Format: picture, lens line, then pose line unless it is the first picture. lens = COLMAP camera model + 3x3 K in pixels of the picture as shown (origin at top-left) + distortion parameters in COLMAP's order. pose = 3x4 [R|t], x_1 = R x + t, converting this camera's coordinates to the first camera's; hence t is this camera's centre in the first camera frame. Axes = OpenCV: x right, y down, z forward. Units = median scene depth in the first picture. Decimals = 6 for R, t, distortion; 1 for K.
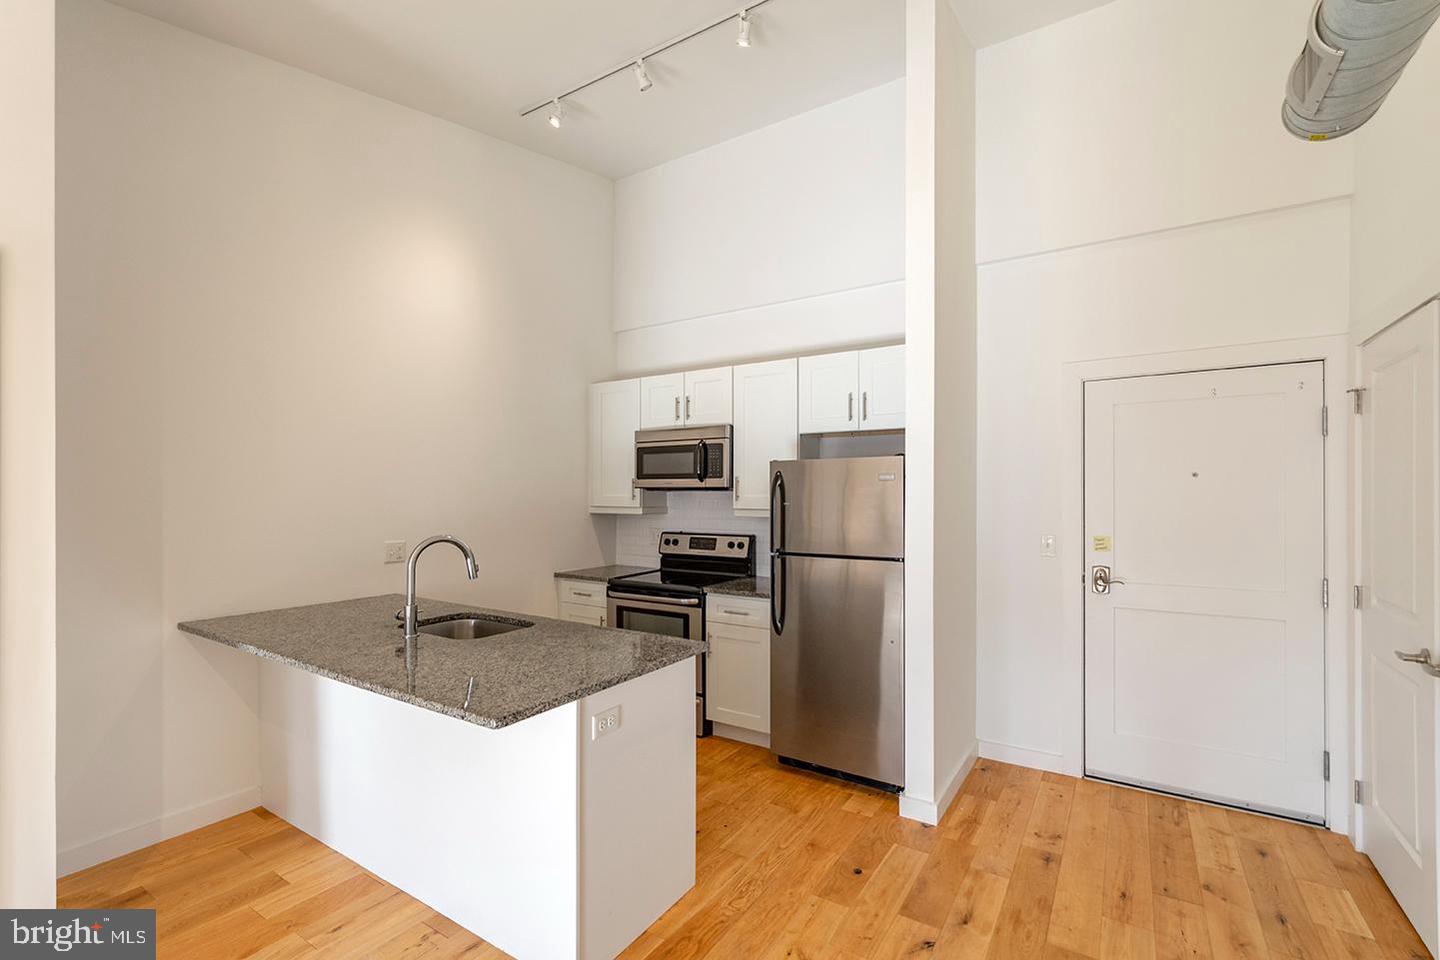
lens RADIAL K [[643.3, 0, 713.8], [0, 643.3, 497.5], [0, 0, 1]] dist [0.001496, 0.000435]
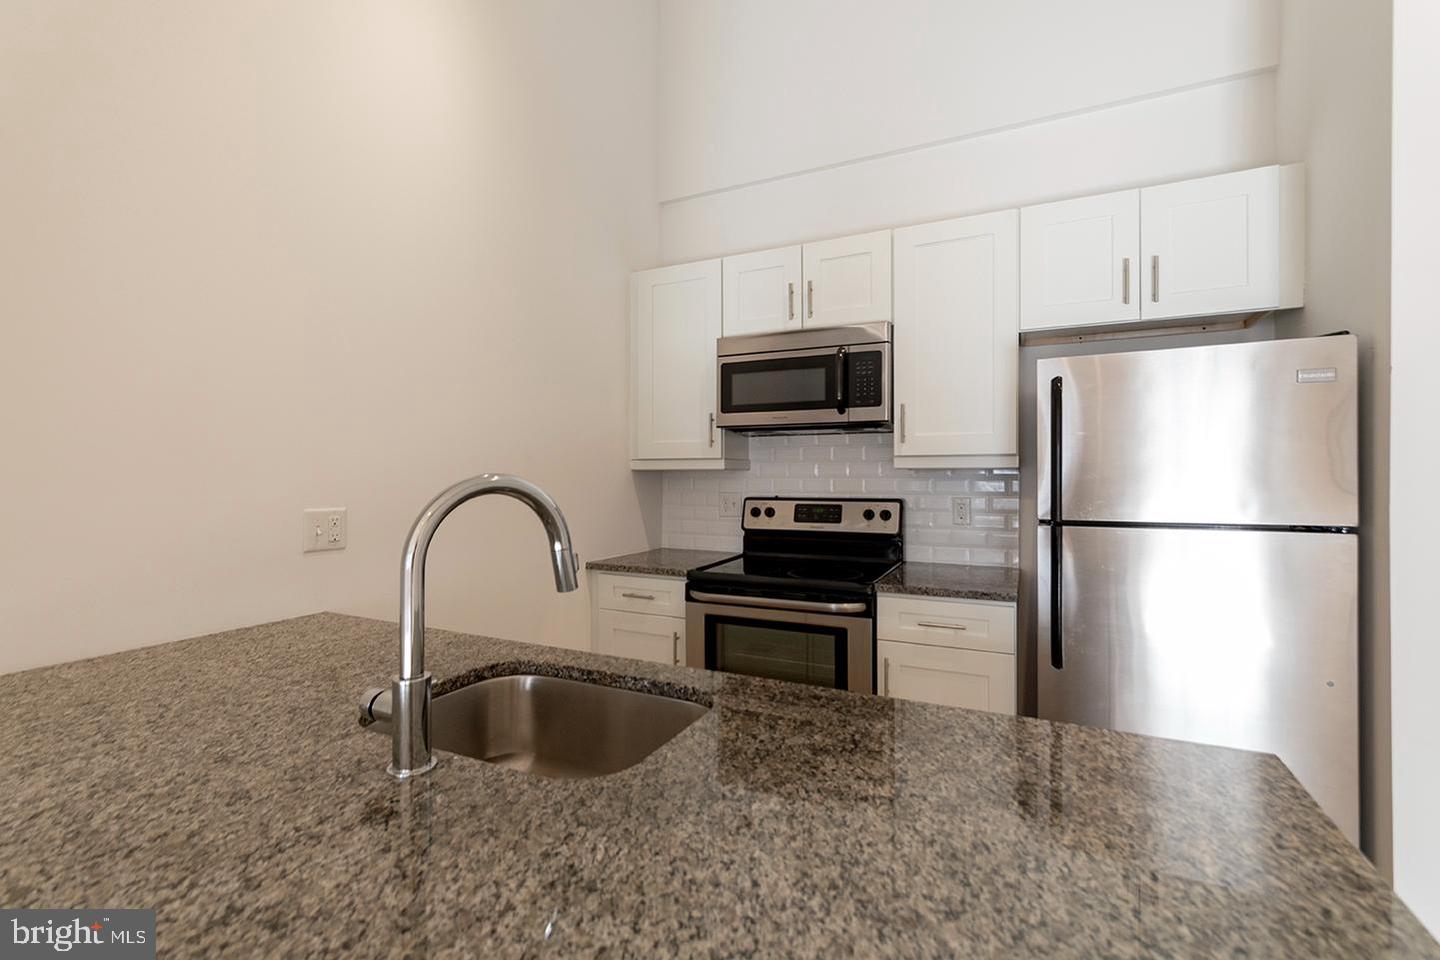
lens RADIAL K [[649.3, 0, 725.8], [0, 649.3, 474.4], [0, 0, 1]] dist [-0.000136, 0.000068]
pose [[0.991870, -0.001933, 0.127240, -0.206184], [0.002567, 0.999985, -0.004822, 0.036821], [-0.127229, 0.005110, 0.991860, 0.376000]]
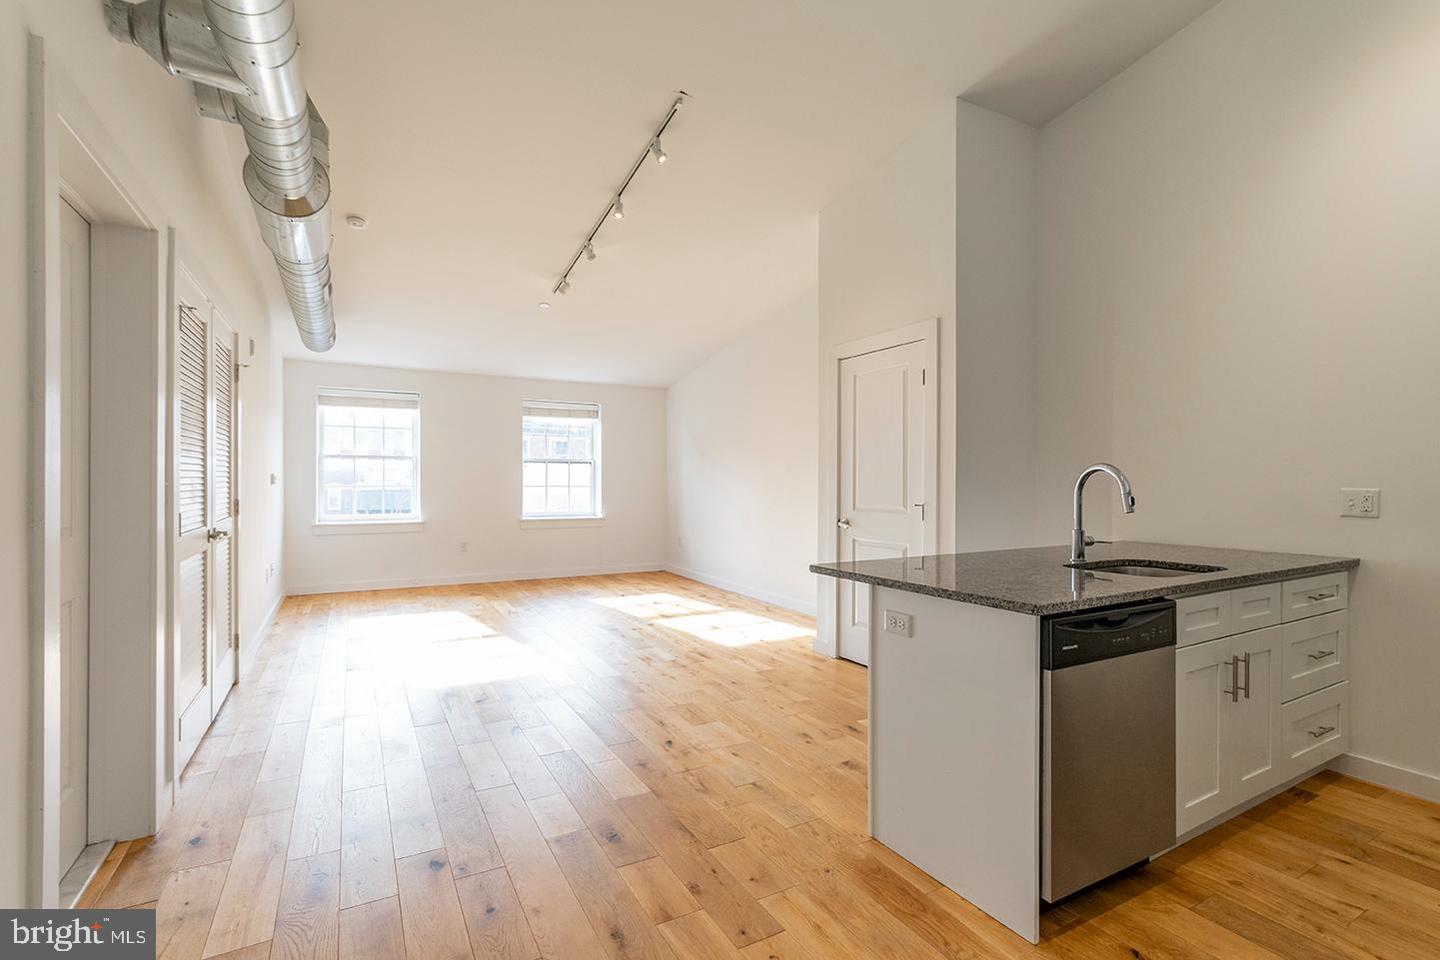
lens RADIAL K [[649.3, 0, 725.8], [0, 649.3, 474.4], [0, 0, 1]] dist [-0.000136, 0.000068]
pose [[-0.452558, -0.015369, -0.891602, 0.470634], [-0.005280, 0.999880, -0.014555, 0.061165], [0.891719, -0.001879, -0.452585, 0.628778]]
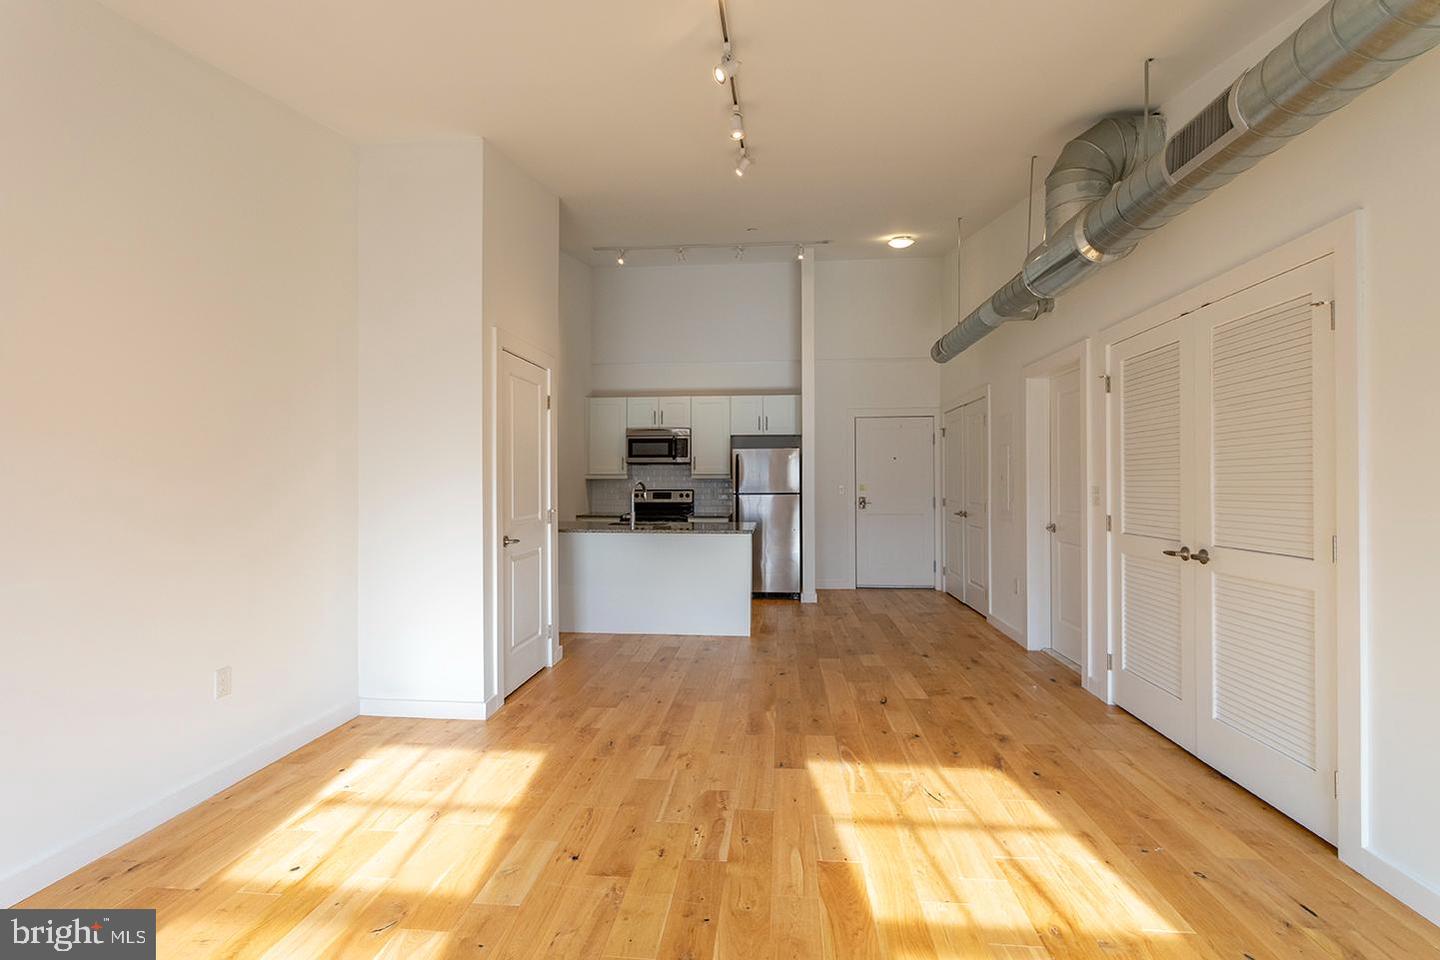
lens RADIAL K [[632.7, 0, 720.0], [0, 632.7, 480.0], [0, 0, 1]] dist [-0.000148, 0.000013]
pose [[0.883228, 0.000744, 0.468943, -0.716950], [0.004157, 0.999947, -0.009417, 0.049026], [-0.468926, 0.010267, 0.883178, -0.608181]]
